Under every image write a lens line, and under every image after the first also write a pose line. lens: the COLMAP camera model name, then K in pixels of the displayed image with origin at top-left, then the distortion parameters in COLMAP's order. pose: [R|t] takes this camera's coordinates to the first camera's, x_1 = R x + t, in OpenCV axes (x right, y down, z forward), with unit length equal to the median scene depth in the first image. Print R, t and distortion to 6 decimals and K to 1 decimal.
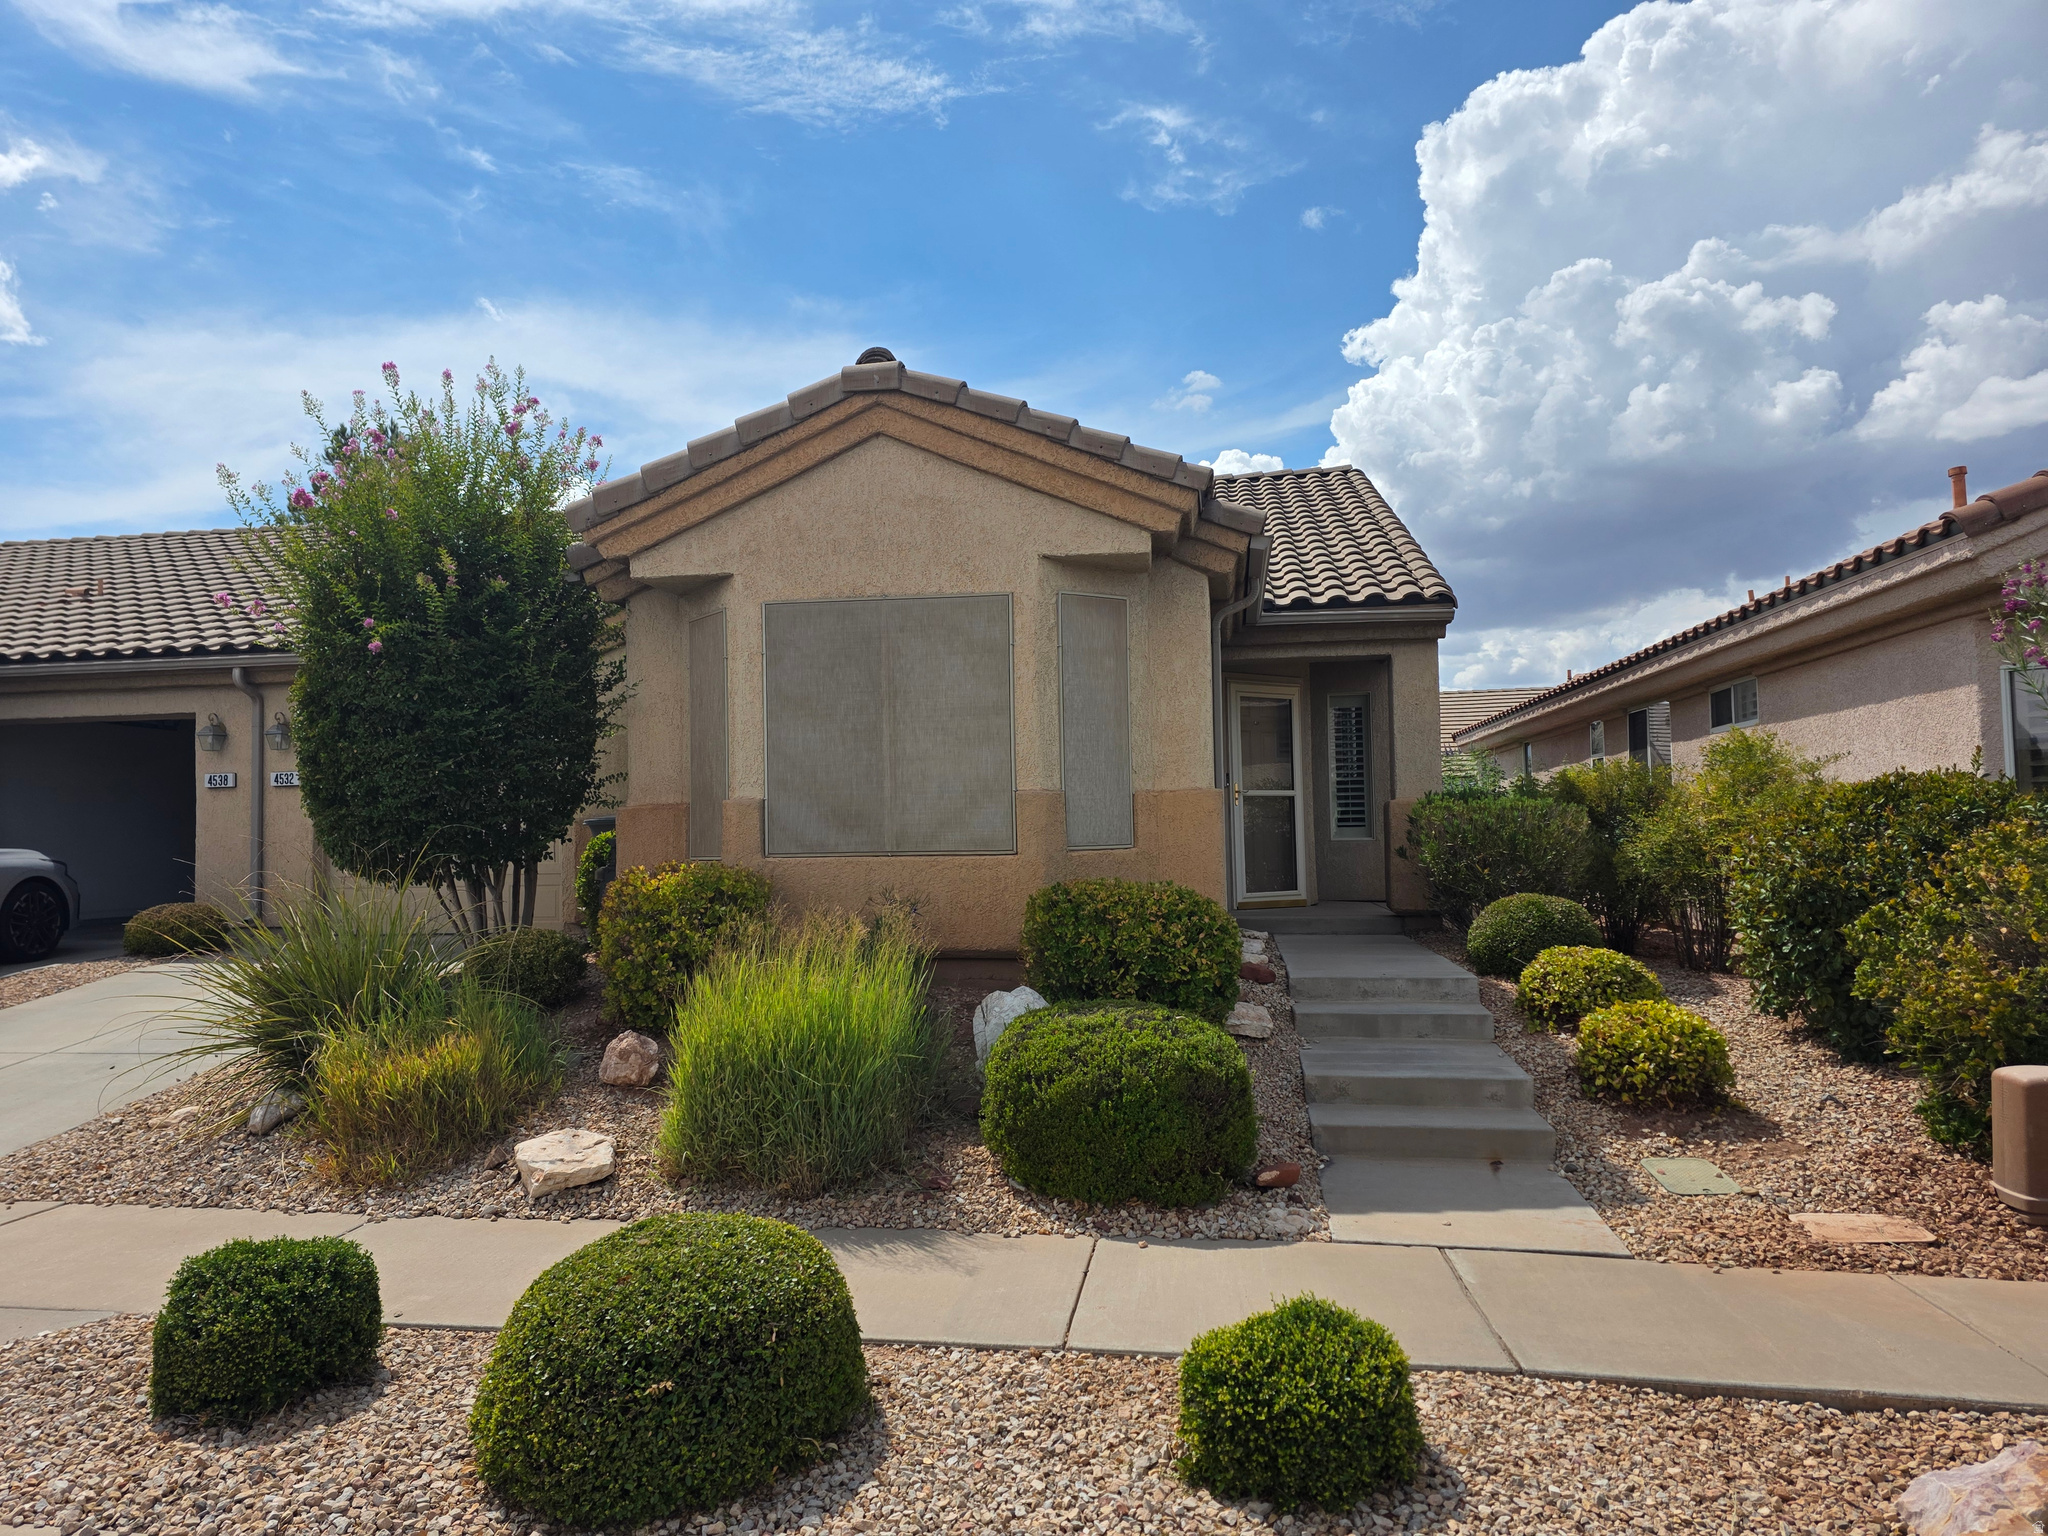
lens RADIAL K [[1363.3, 0, 1019.5], [0, 1363.3, 792.3], [0, 0, 1]] dist [0.098398, -0.136386]
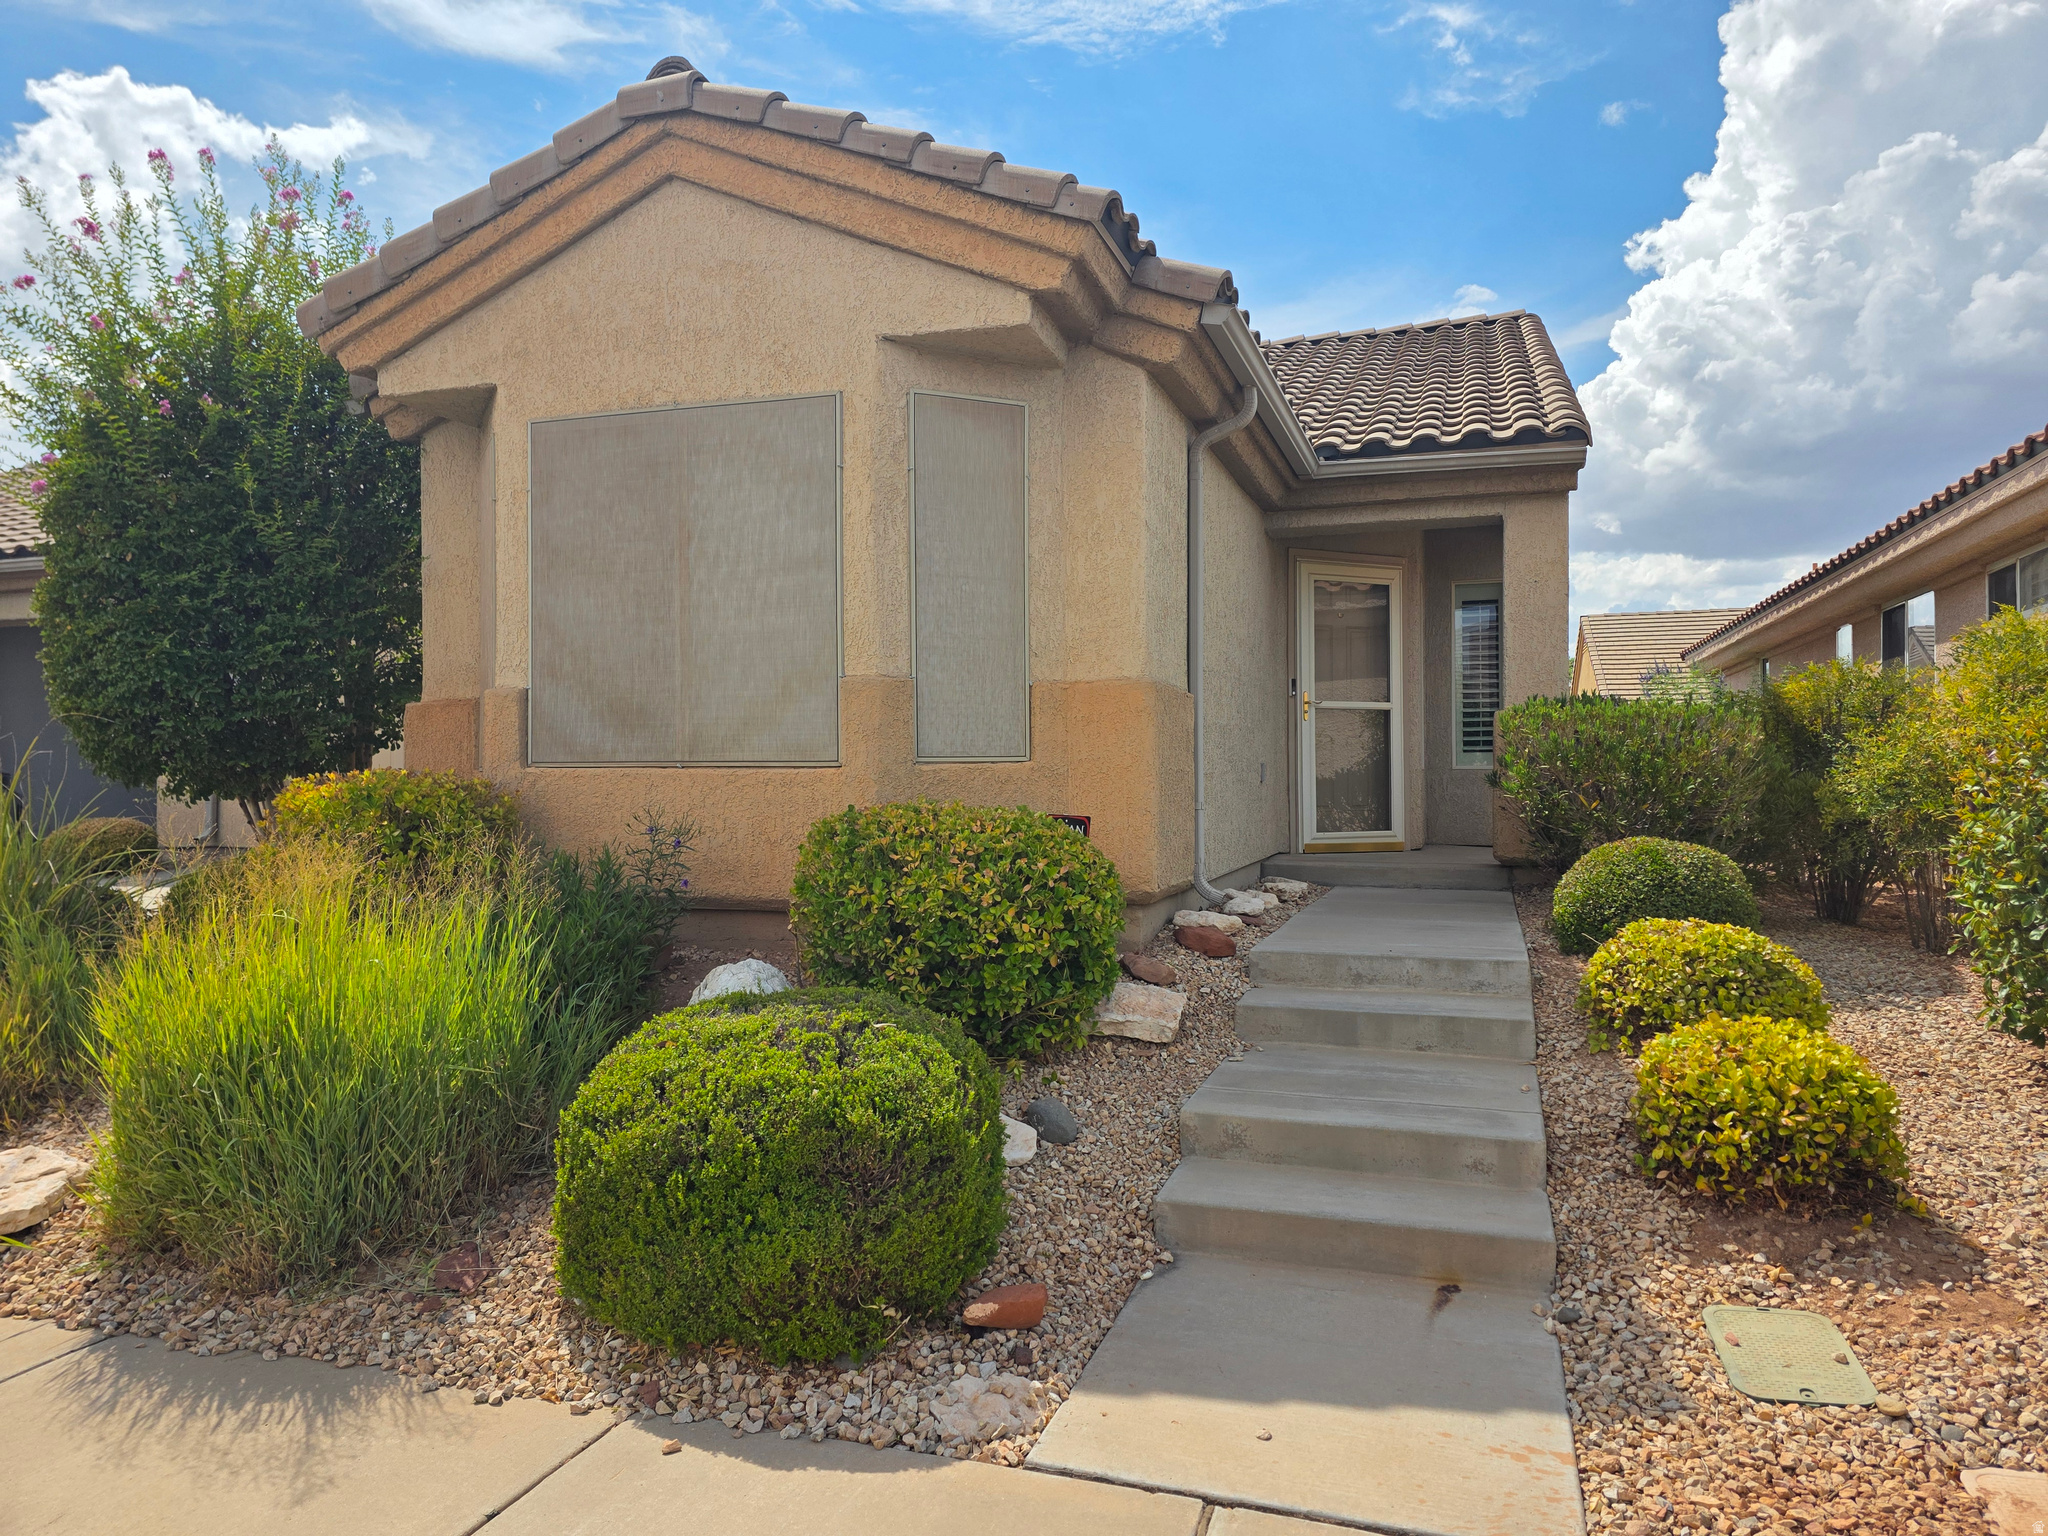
lens RADIAL K [[1372.1, 0, 1026.9], [0, 1372.1, 772.7], [0, 0, 1]] dist [0.071544, -0.070381]
pose [[0.985877, 0.012853, -0.166980, 0.209477], [-0.007759, 0.999485, 0.031123, 0.025747], [0.167294, -0.029388, 0.985469, 0.313791]]
